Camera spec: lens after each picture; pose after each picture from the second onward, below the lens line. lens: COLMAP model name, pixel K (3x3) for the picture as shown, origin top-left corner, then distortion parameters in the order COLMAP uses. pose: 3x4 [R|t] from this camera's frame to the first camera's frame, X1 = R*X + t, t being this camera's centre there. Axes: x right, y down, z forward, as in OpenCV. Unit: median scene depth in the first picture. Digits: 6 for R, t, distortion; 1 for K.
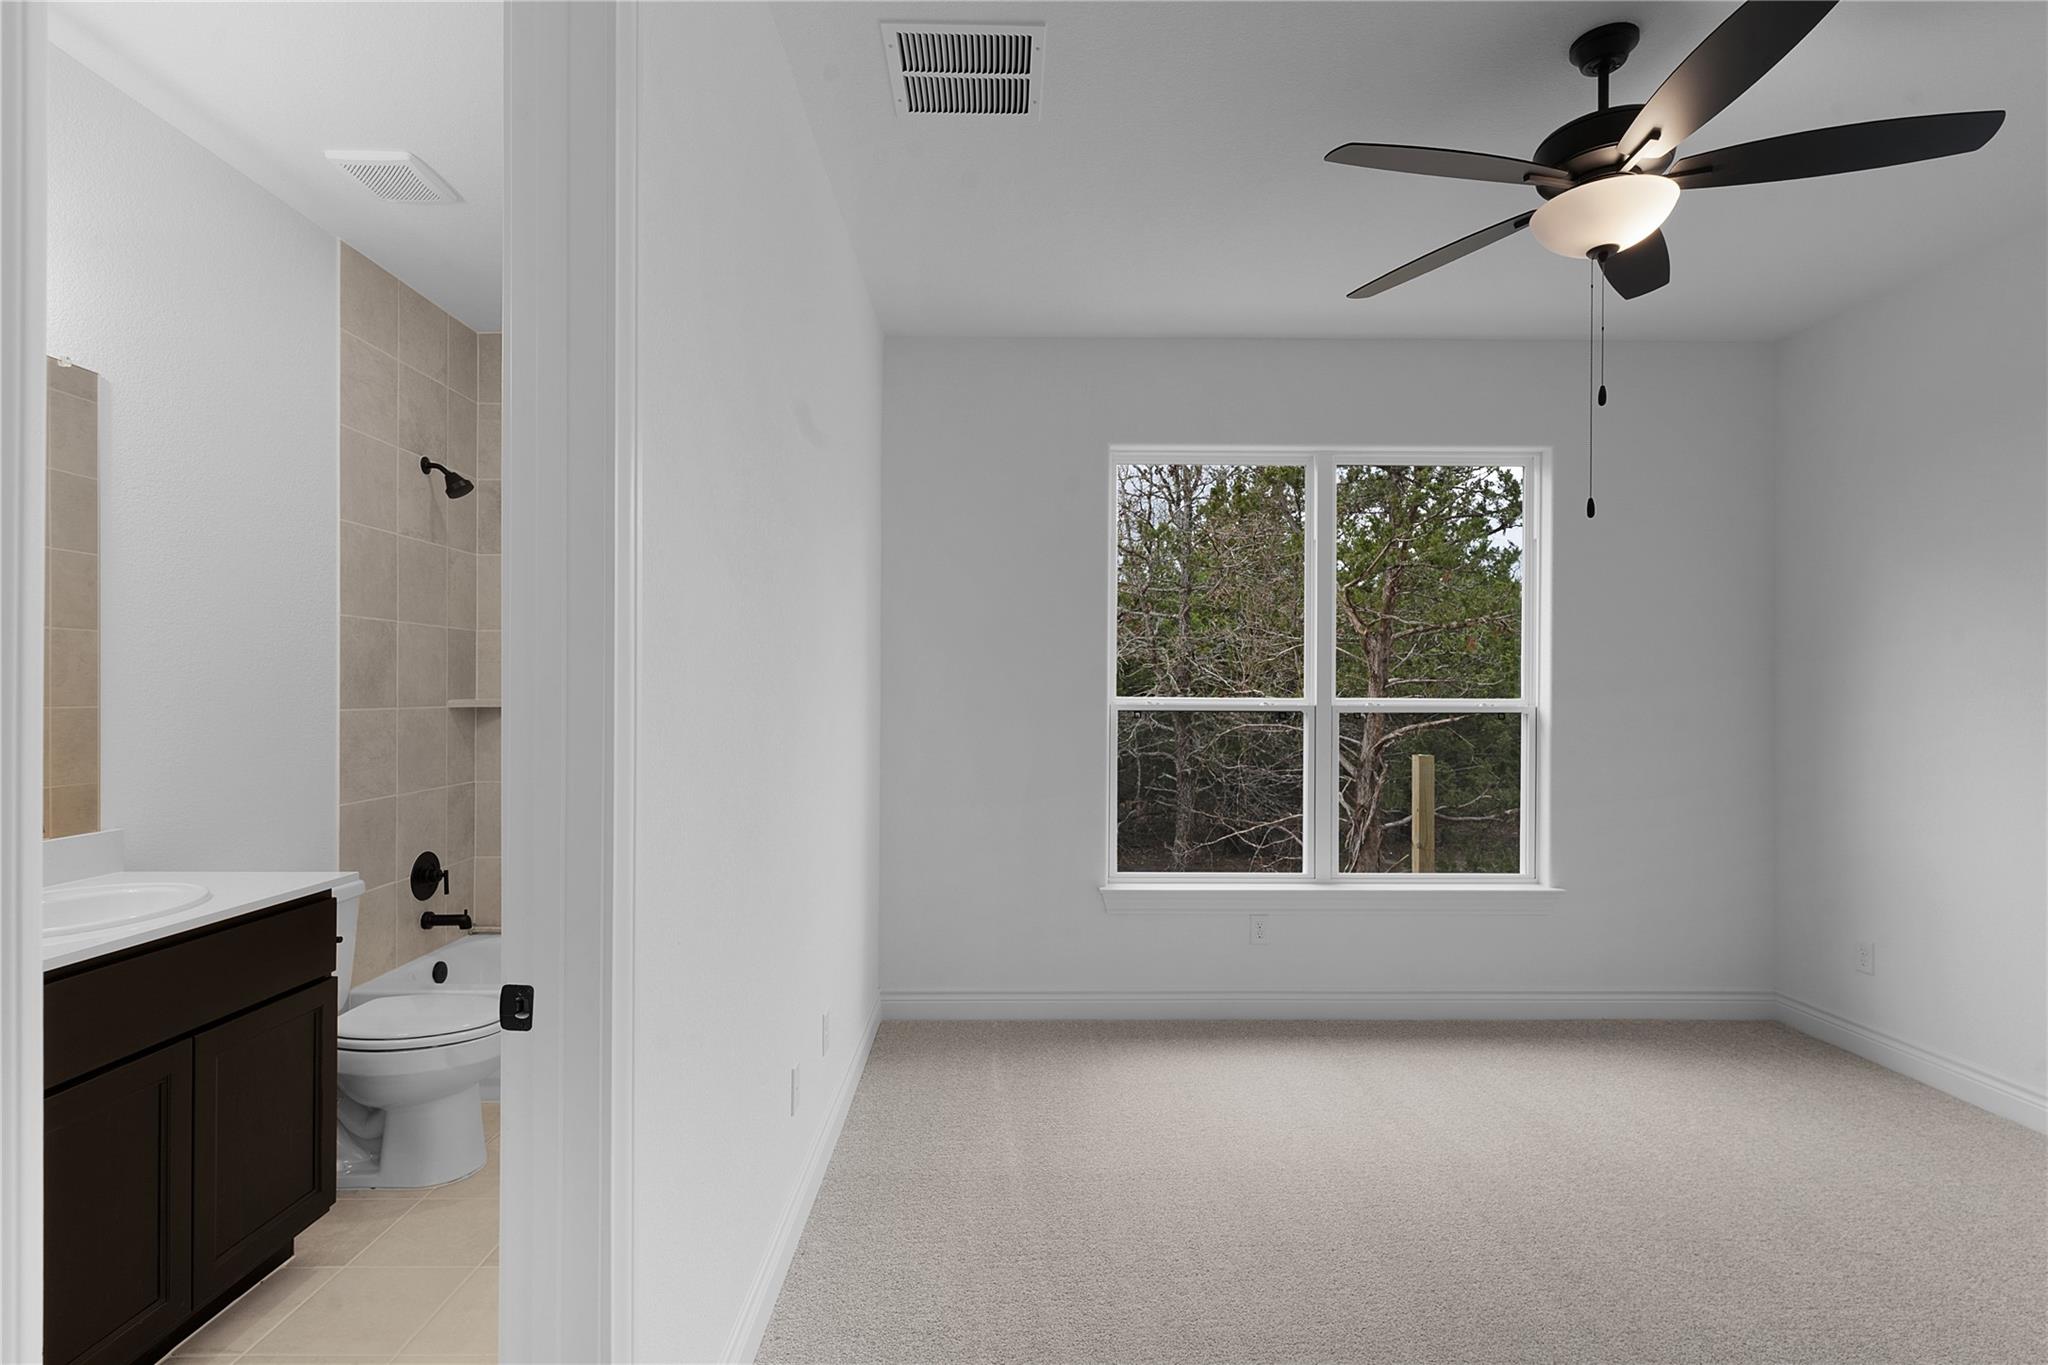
lens RADIAL K [[988.1, 0, 1018.4], [0, 988.1, 696.0], [0, 0, 1]] dist [0.002032, -0.002120]
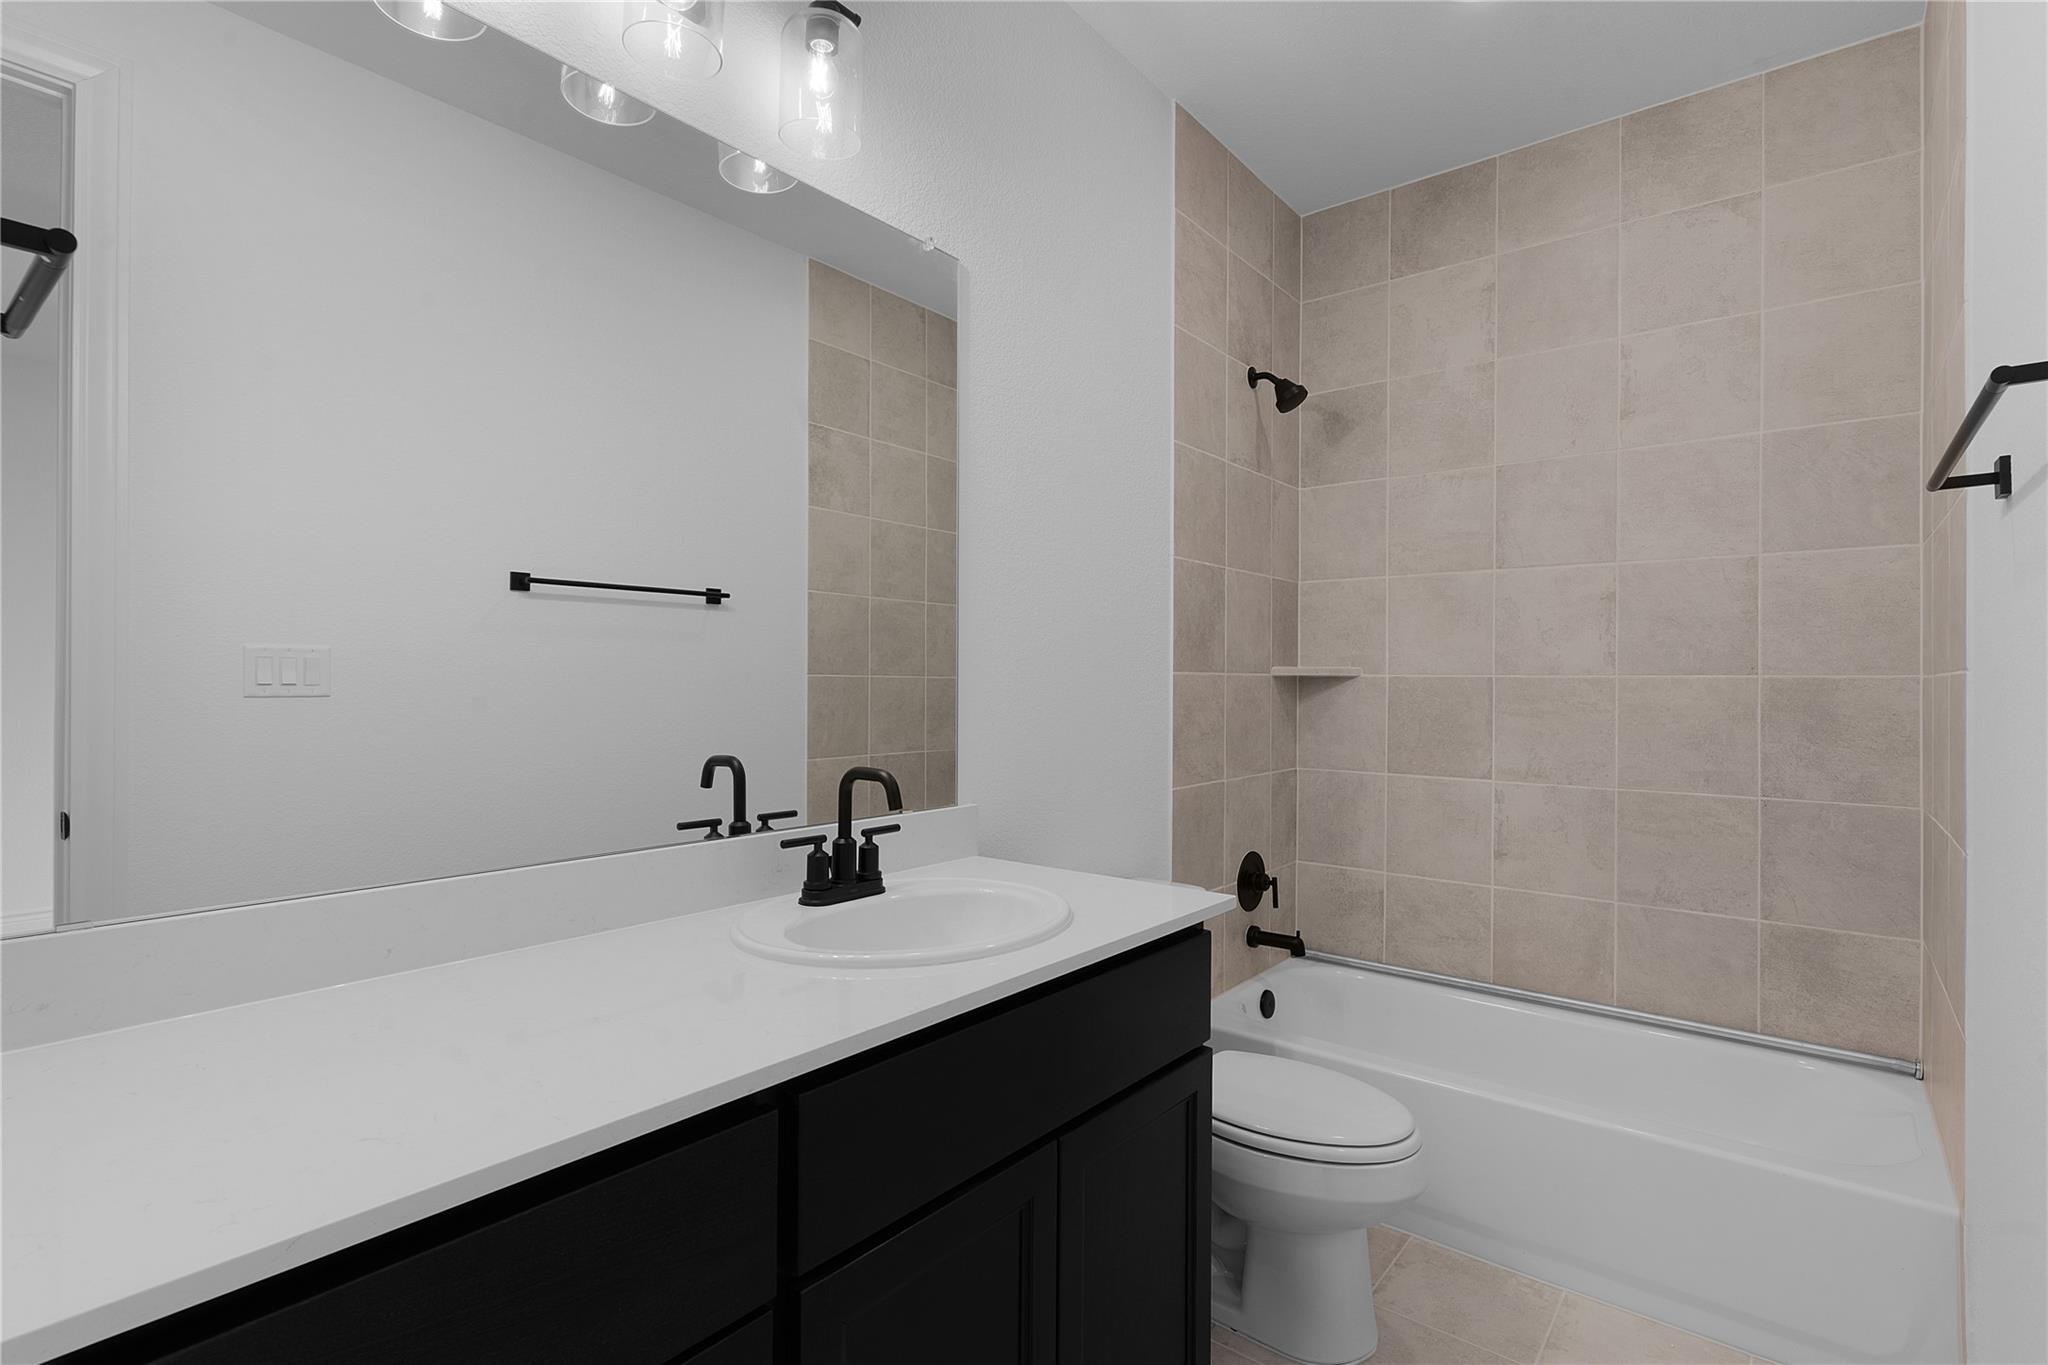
lens RADIAL K [[988.1, 0, 1023.3], [0, 988.1, 682.5], [0, 0, 1]] dist [0.002032, -0.002120]
pose [[0.775761, 0.000780, -0.631026, -0.240152], [-0.004279, 0.999983, -0.004024, 0.023289], [0.631012, 0.005822, 0.775751, 0.258789]]
